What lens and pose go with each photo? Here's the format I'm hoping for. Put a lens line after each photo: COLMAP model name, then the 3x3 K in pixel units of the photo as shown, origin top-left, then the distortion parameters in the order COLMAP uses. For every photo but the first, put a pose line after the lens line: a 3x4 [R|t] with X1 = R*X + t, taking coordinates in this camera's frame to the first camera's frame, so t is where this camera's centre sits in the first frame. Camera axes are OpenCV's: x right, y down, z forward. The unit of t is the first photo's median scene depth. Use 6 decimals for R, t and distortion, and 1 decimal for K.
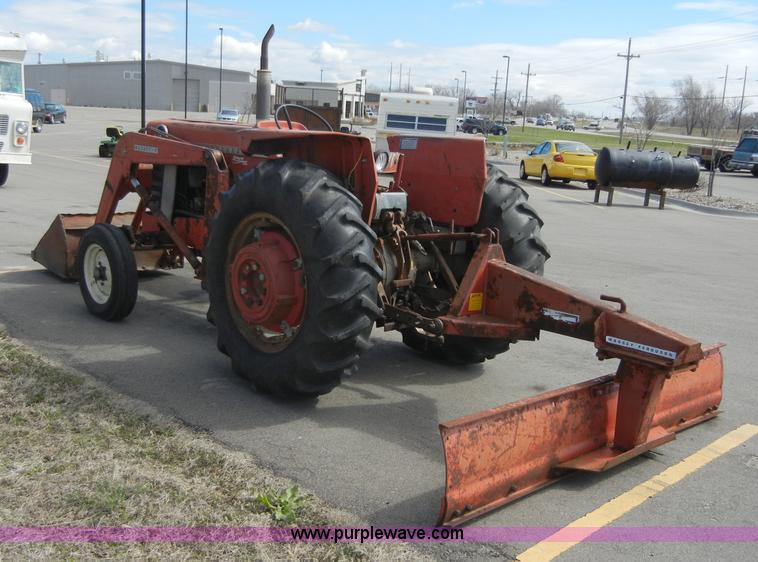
lens RADIAL K [[758.3, 0, 379.0], [0, 758.3, 281.0], [0, 0, 1]] dist [-0.003127, -0.002286]
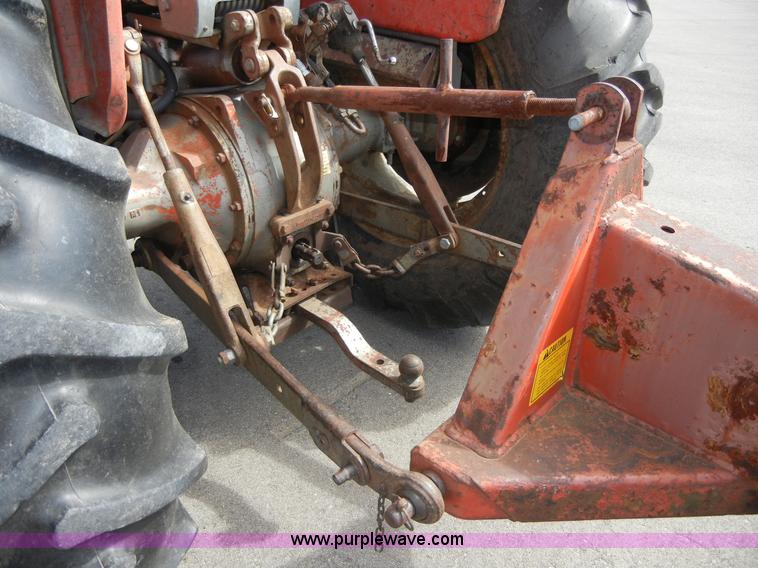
lens RADIAL K [[652.2, 0, 379.0], [0, 652.2, 284.0], [0, 0, 1]] dist [-0.005898, -0.000955]
pose [[0.995721, -0.069891, 0.060461, 0.053573], [0.045530, 0.940343, 0.337167, -0.083447], [-0.080419, -0.332972, 0.939501, 0.796529]]
